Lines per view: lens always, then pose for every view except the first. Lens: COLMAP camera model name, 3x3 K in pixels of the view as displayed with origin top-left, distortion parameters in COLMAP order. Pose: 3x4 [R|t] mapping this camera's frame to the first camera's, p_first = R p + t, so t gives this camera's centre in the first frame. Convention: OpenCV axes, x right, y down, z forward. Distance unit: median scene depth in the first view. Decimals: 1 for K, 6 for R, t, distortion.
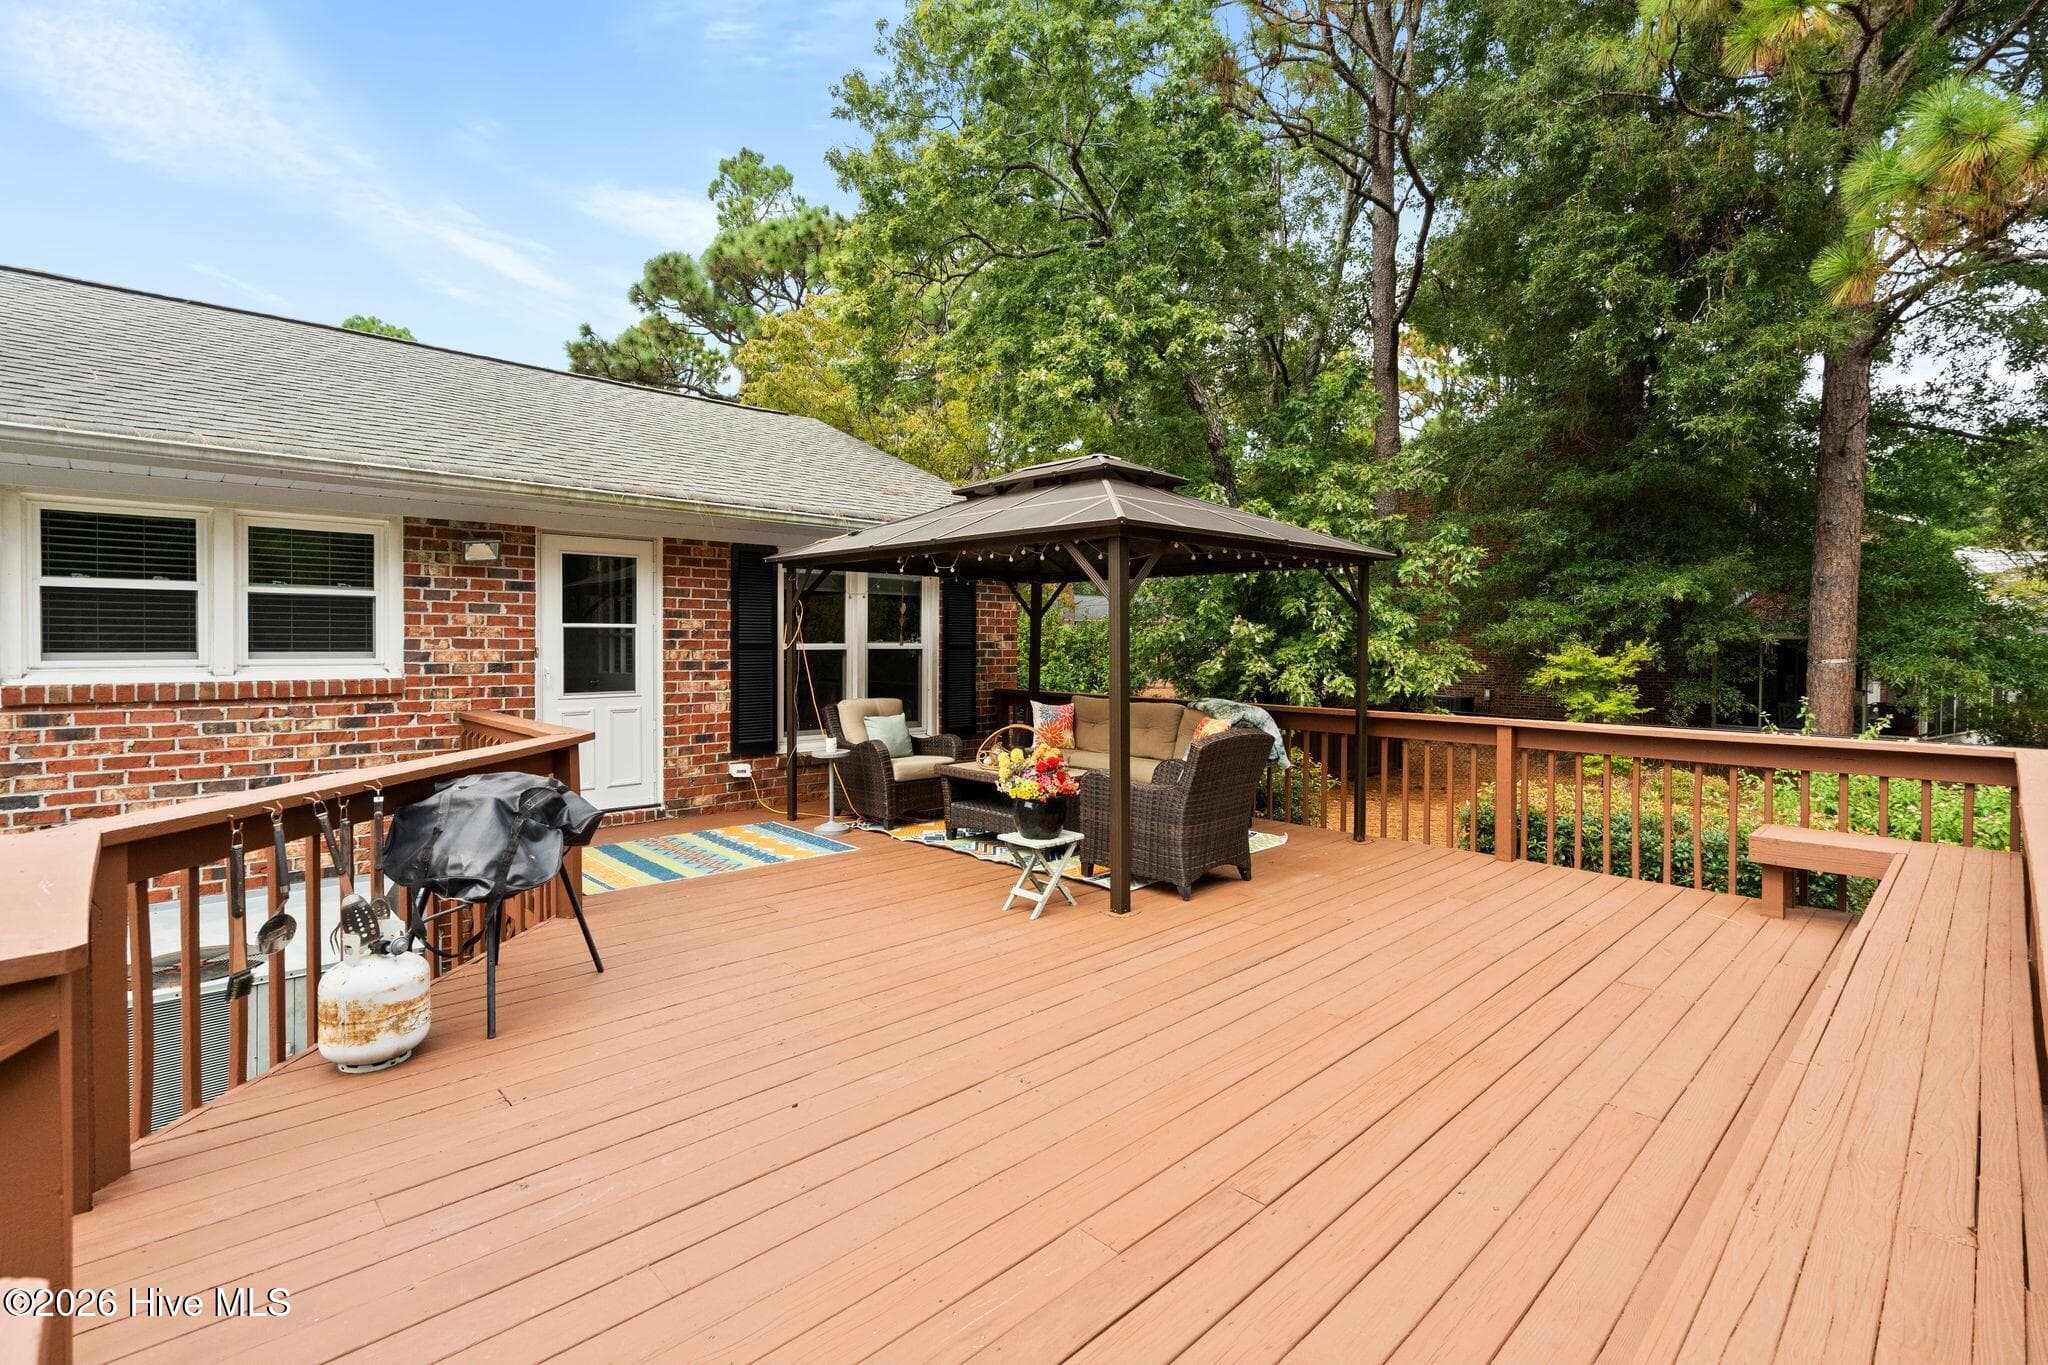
lens RADIAL K [[934.8, 0, 1008.0], [0, 934.8, 658.7], [0, 0, 1]] dist [-0.003752, 0.000929]
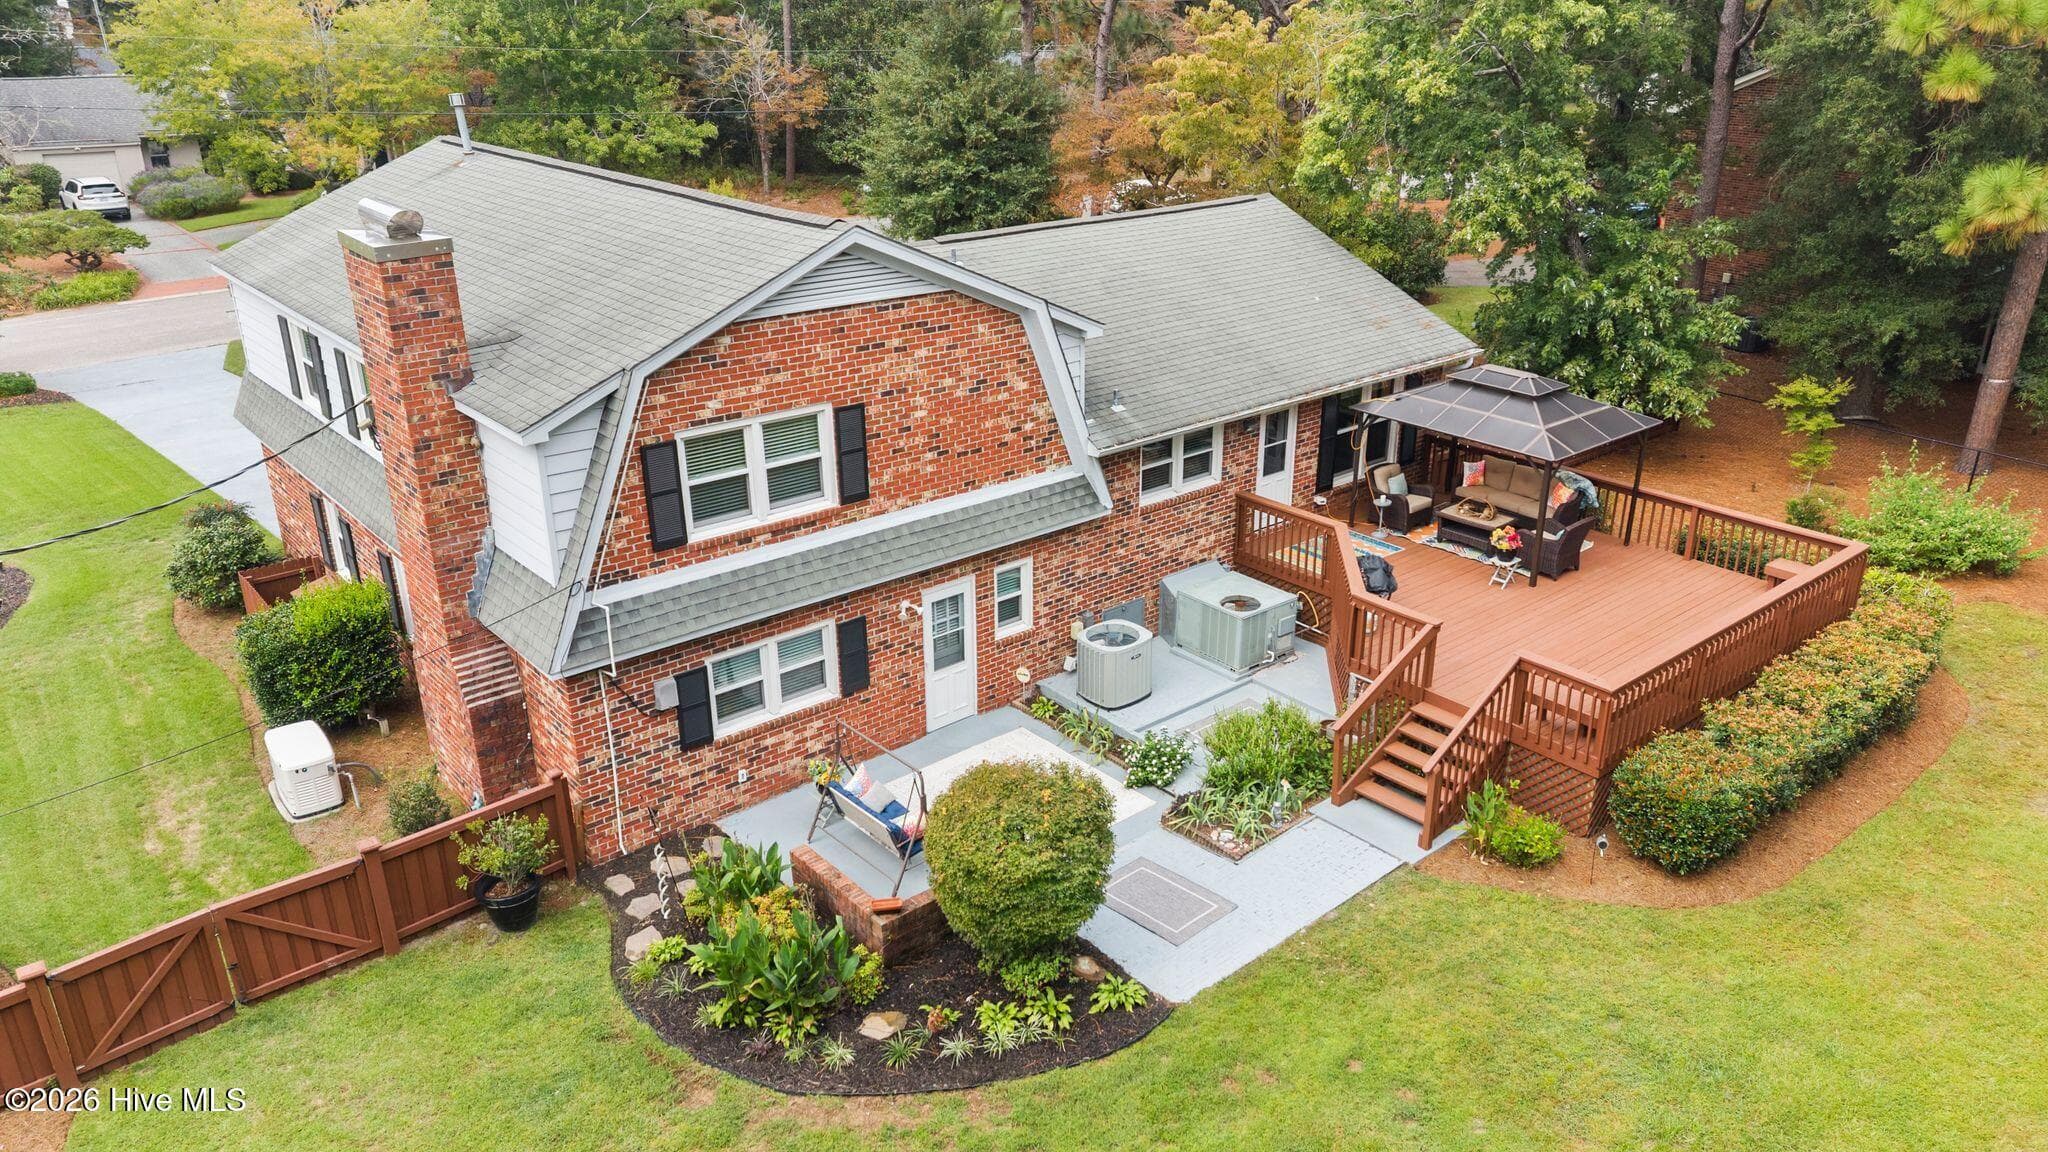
lens RADIAL K [[1361.4, 0, 1033.2], [0, 1361.4, 611.3], [0, 0, 1]] dist [0.053317, -0.063557]
pose [[0.998332, 0.011756, -0.056517, -0.797312], [0.010882, 0.923169, 0.384239, -0.876527], [0.056692, -0.384214, 0.921502, -2.030507]]
